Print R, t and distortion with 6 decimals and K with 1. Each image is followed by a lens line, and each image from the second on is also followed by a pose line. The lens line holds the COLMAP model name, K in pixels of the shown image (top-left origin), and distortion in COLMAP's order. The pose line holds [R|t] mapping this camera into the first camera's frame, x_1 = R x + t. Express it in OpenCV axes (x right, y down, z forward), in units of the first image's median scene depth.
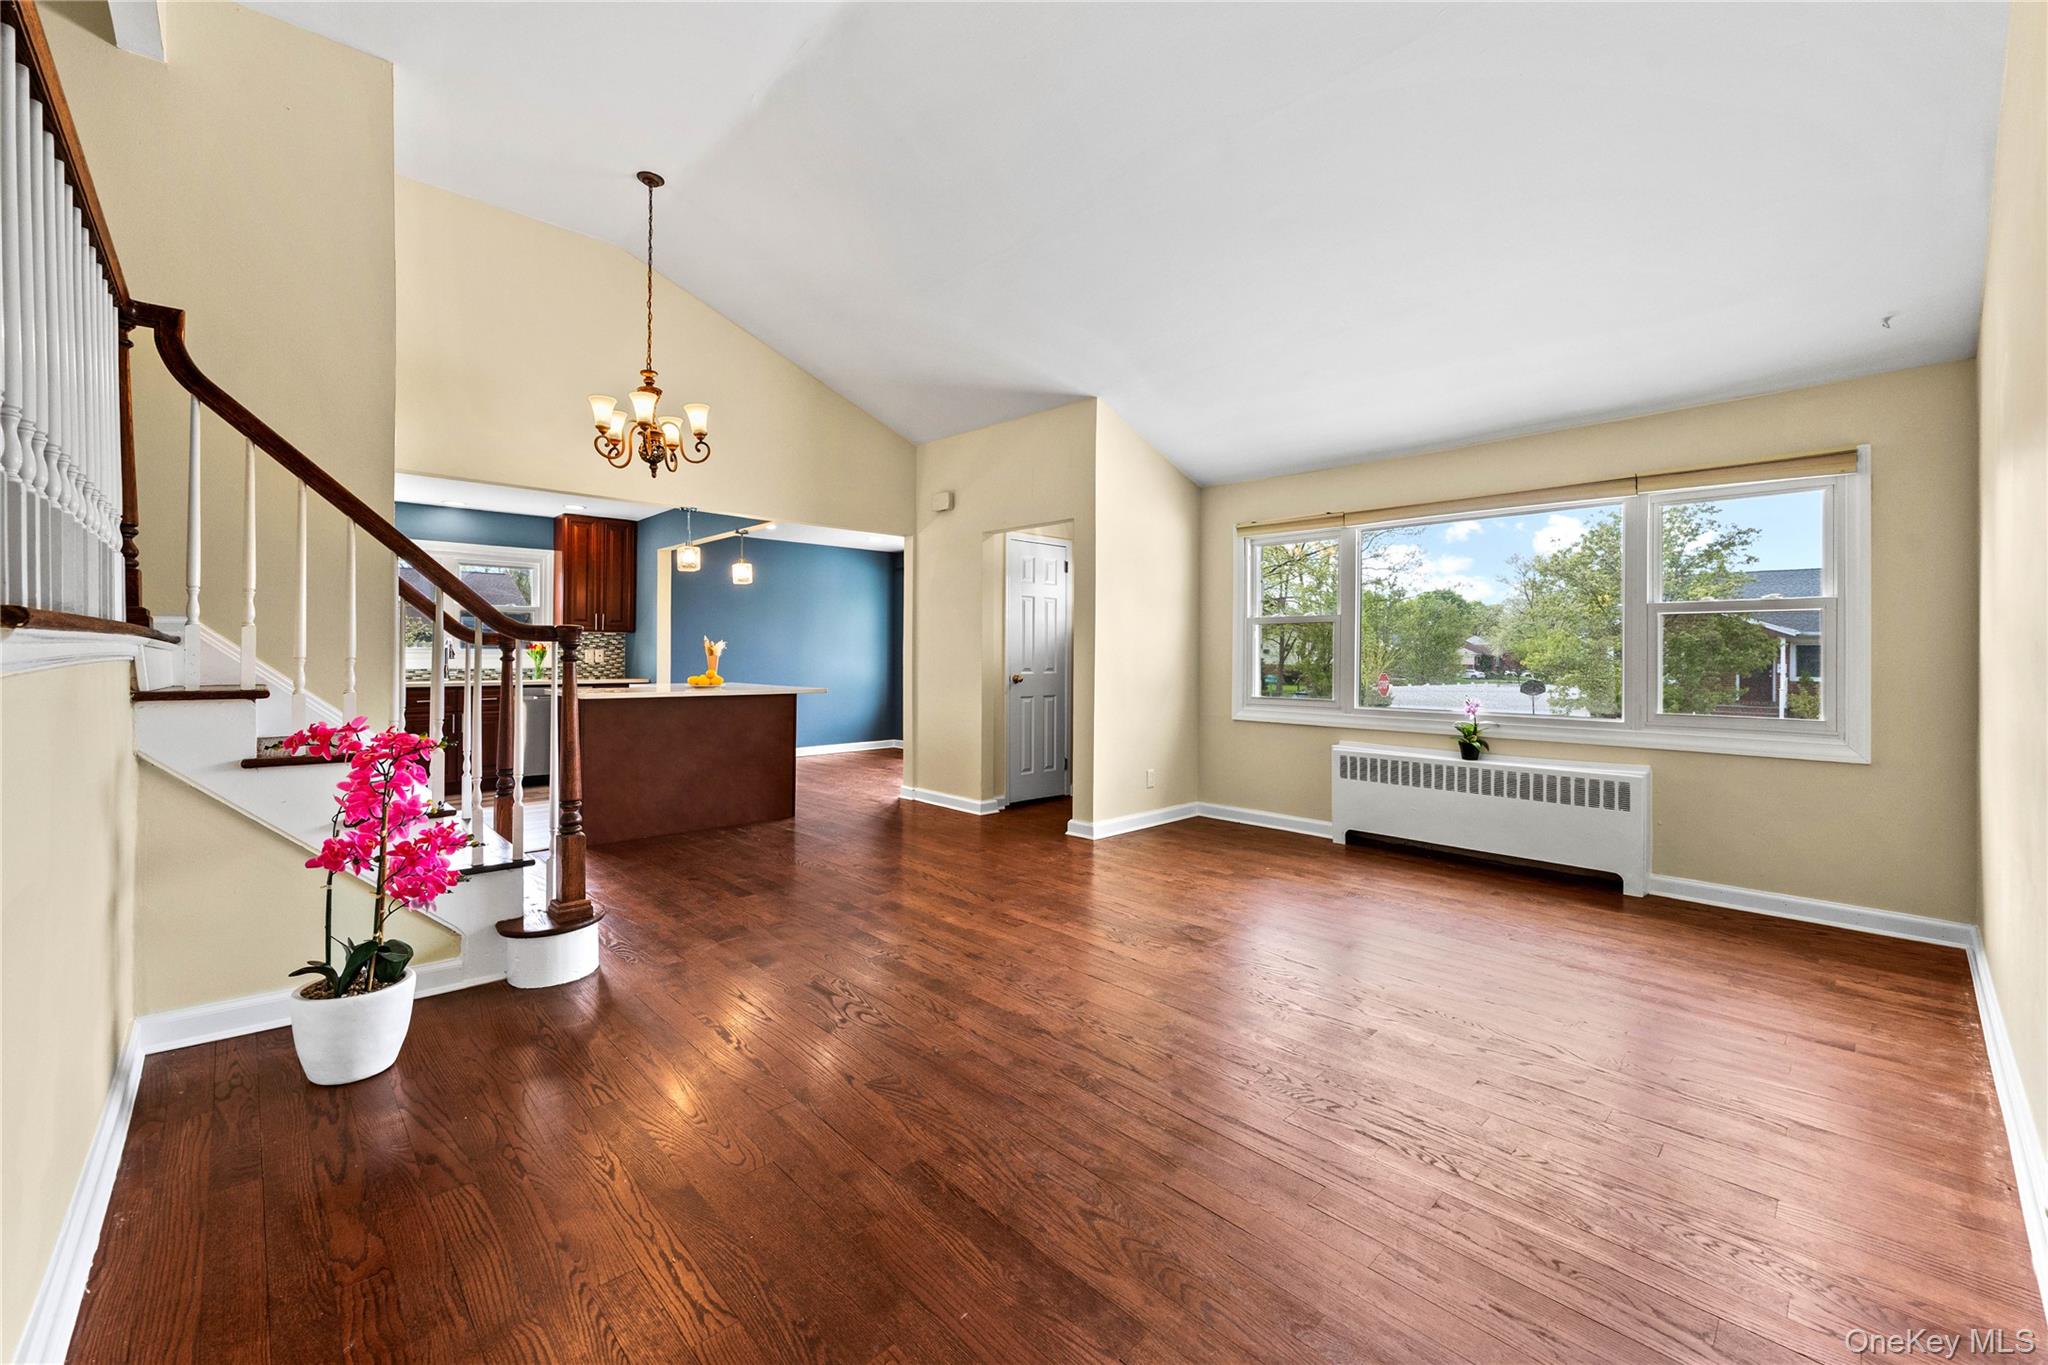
lens RADIAL K [[794.4, 0, 1030.8], [0, 794.4, 685.2], [0, 0, 1]] dist [-0.000590, 0.000049]
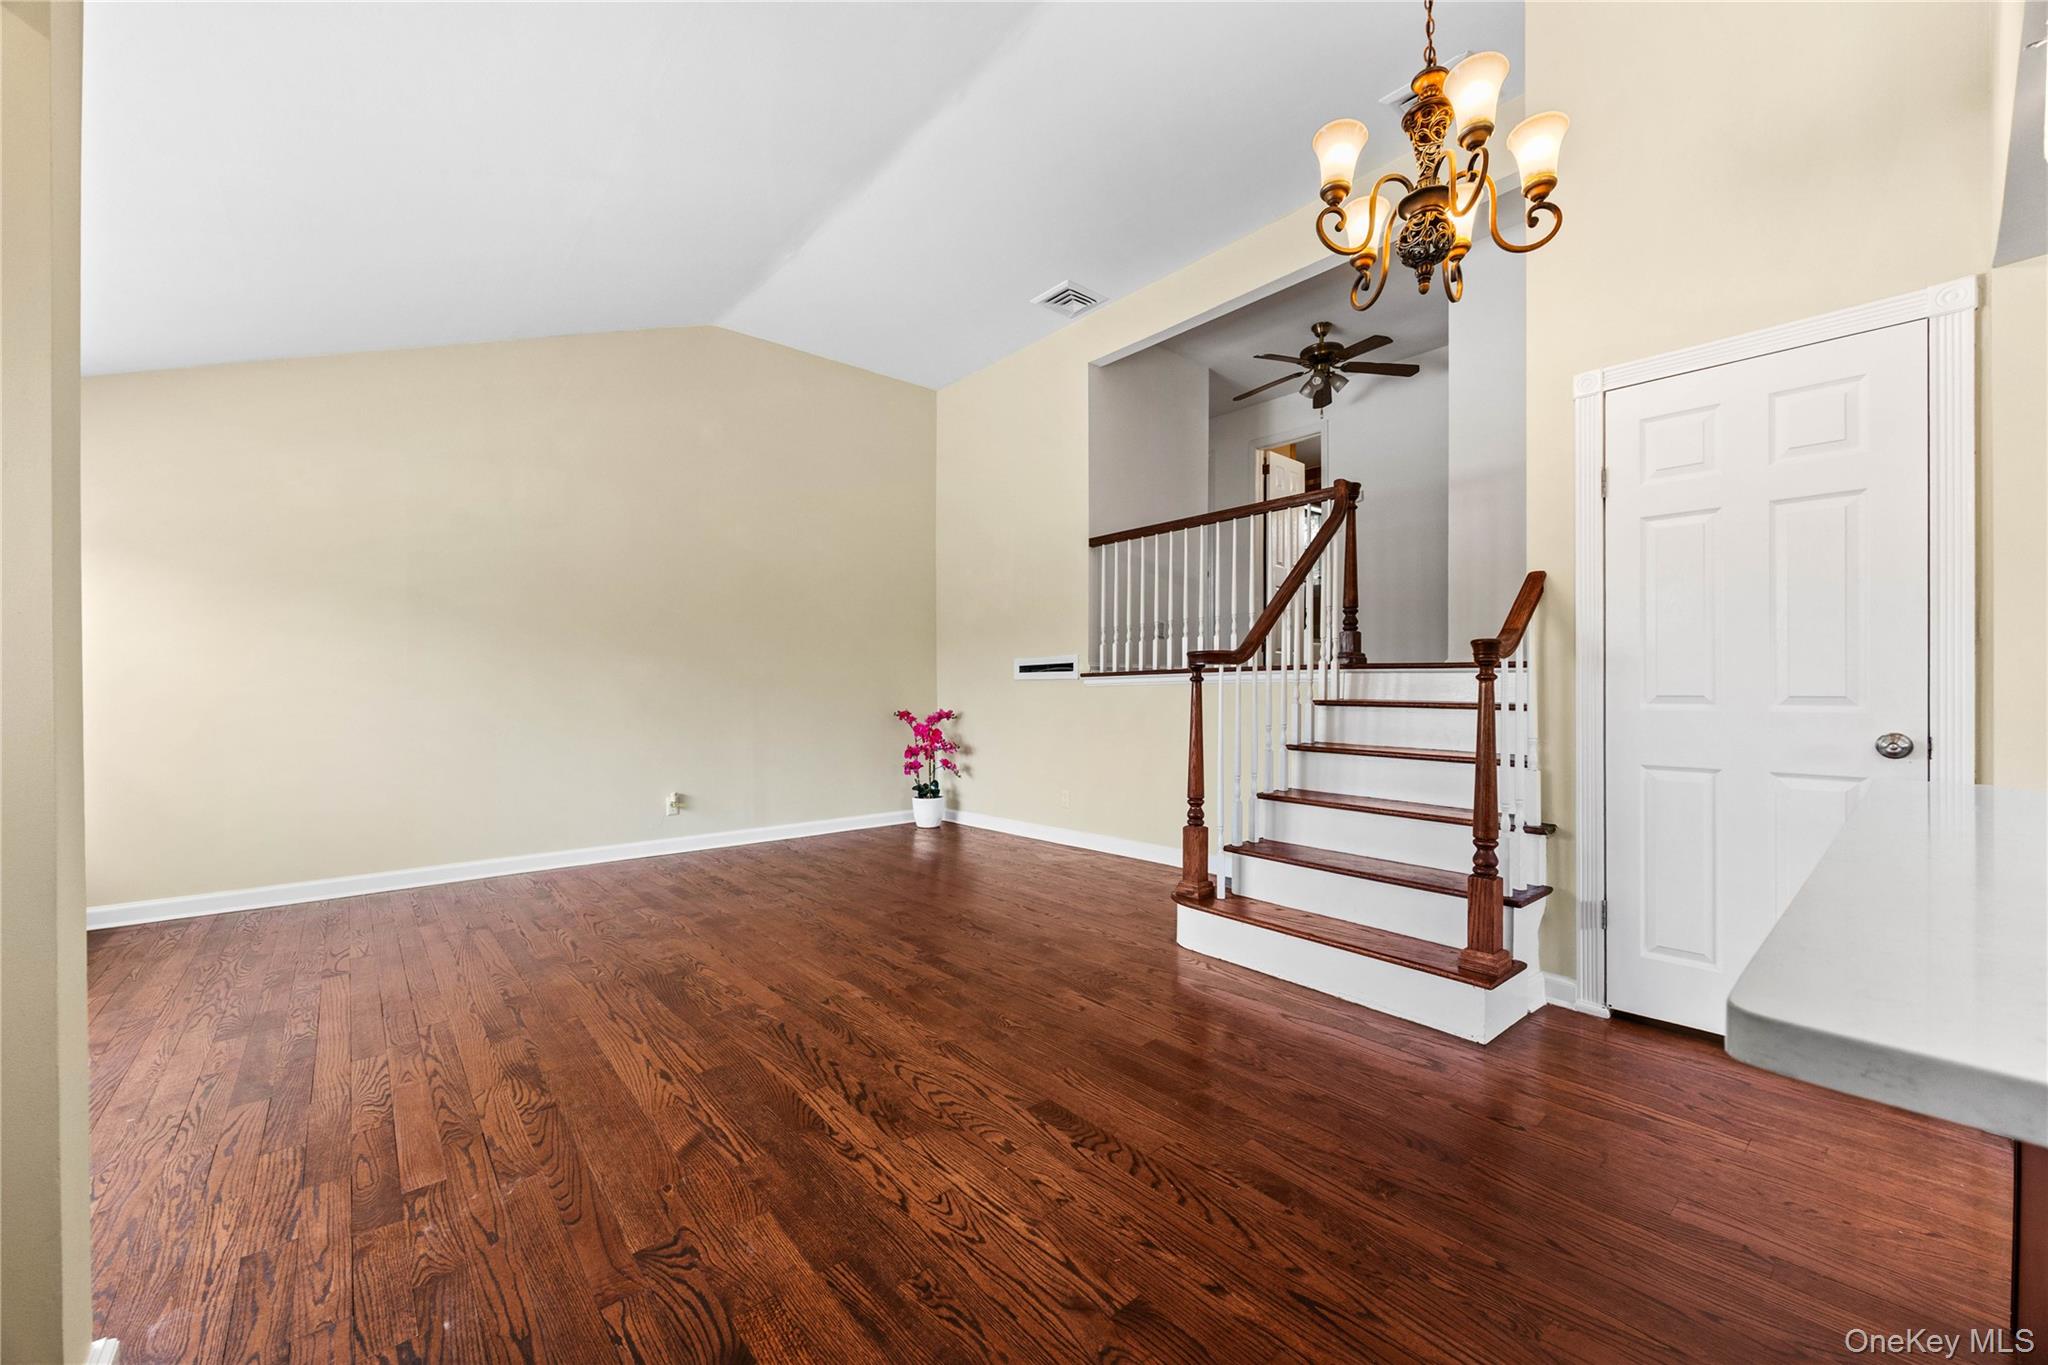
lens RADIAL K [[794.4, 0, 1030.8], [0, 794.4, 685.2], [0, 0, 1]] dist [-0.000590, 0.000049]
pose [[-0.998788, -0.000637, 0.049206, -0.348949], [0.000860, 0.999538, 0.030387, -0.054580], [-0.049203, 0.030393, -0.998326, 1.956605]]
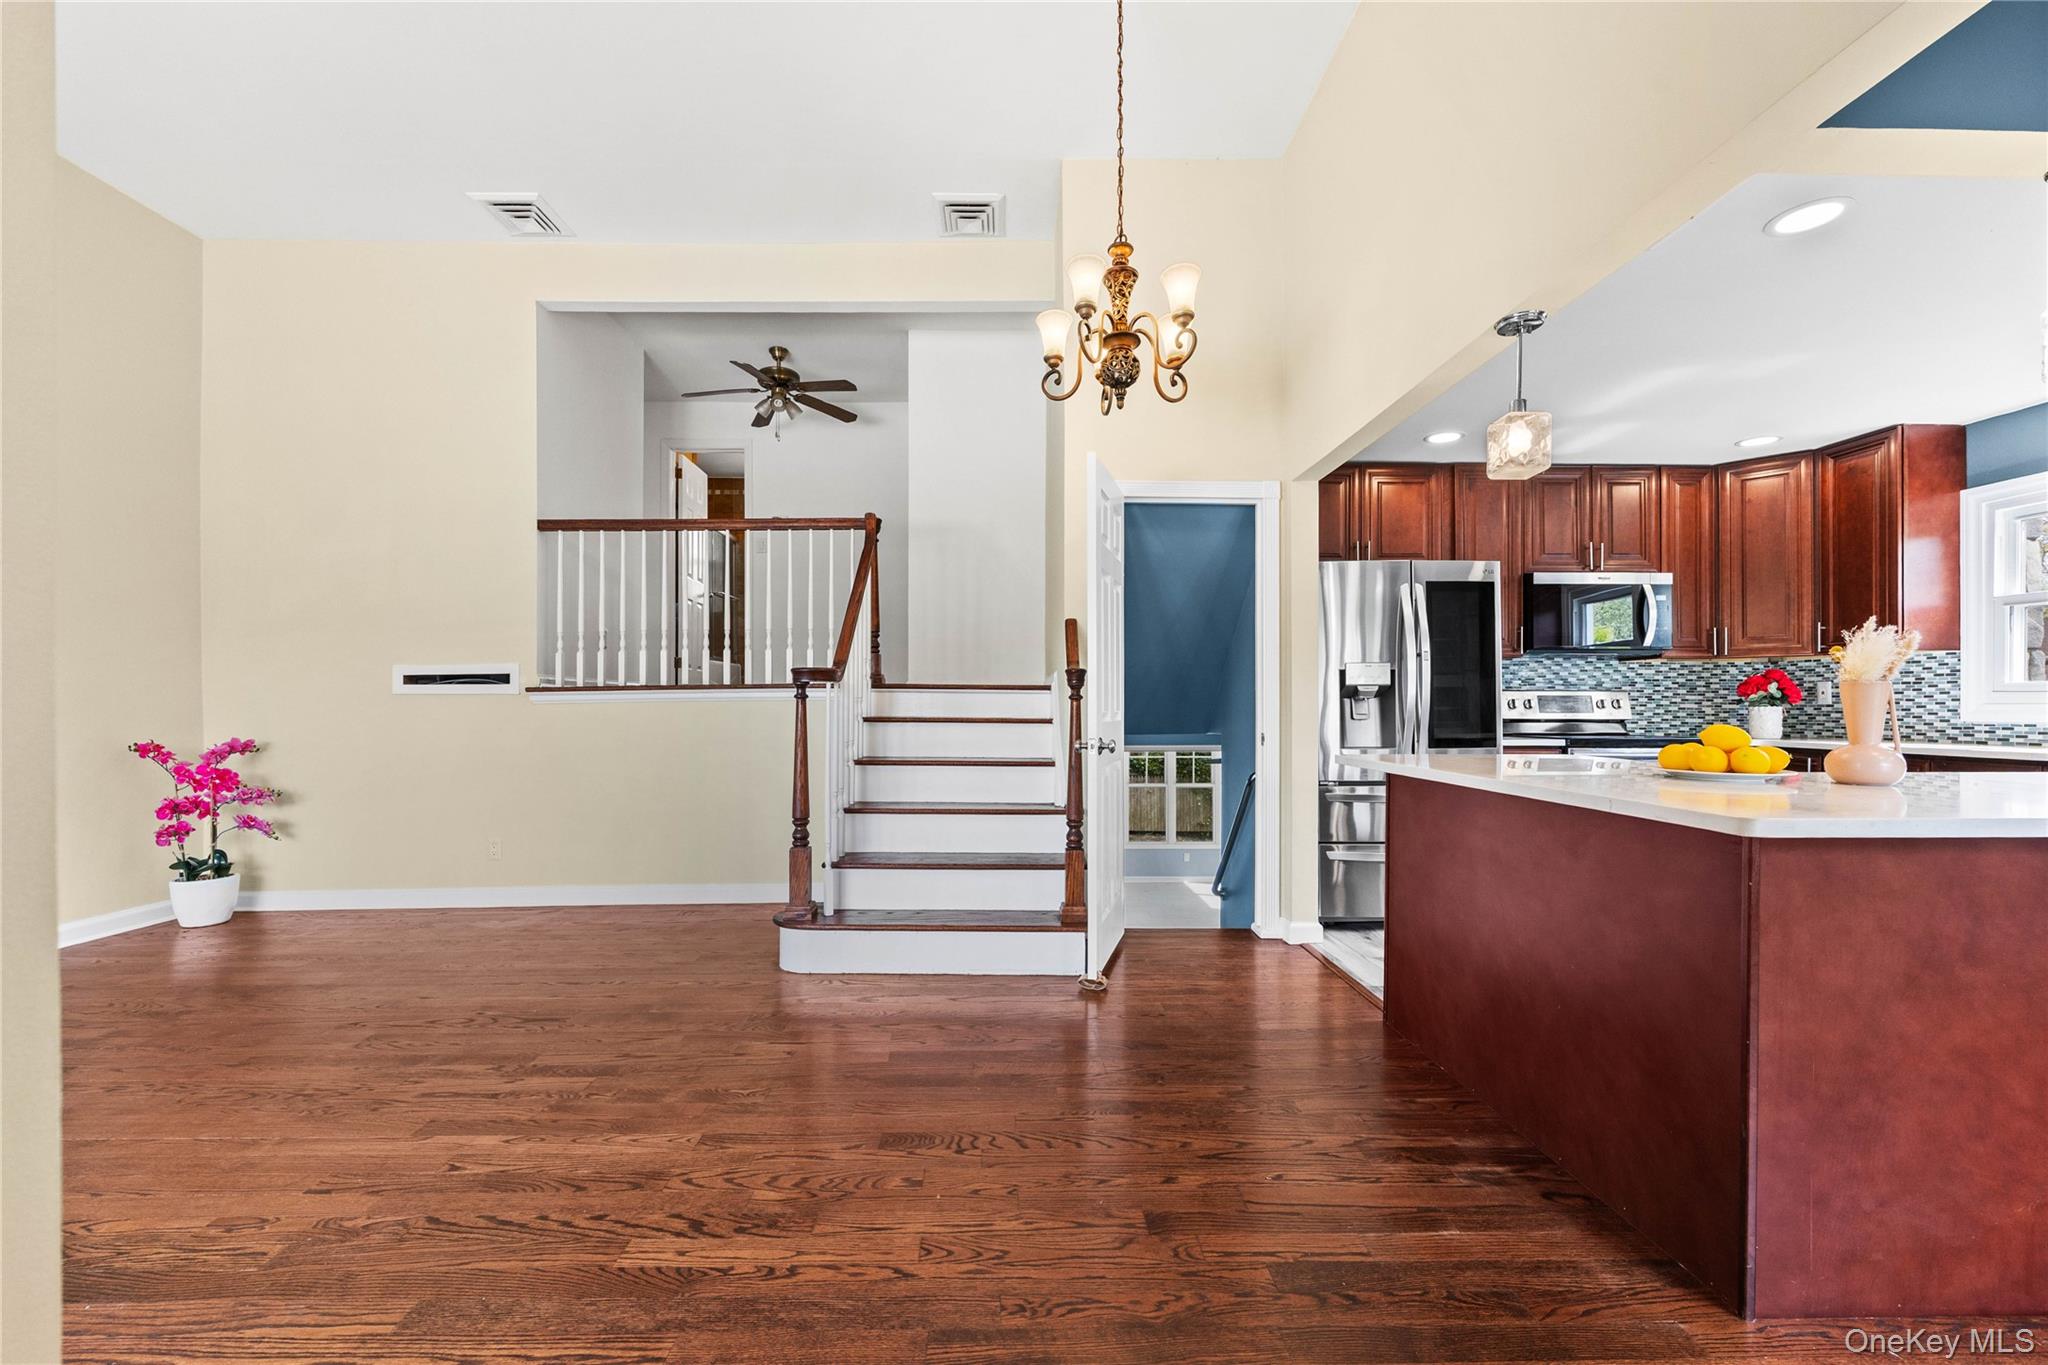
lens RADIAL K [[821.6, 0, 1018.0], [0, 821.6, 702.6], [0, 0, 1]] dist [-0.003068, -0.000125]
pose [[-0.677751, -0.005256, -0.735273, 0.082916], [-0.025330, 0.999548, 0.016202, -0.046194], [0.734855, 0.029605, -0.677577, 1.817458]]
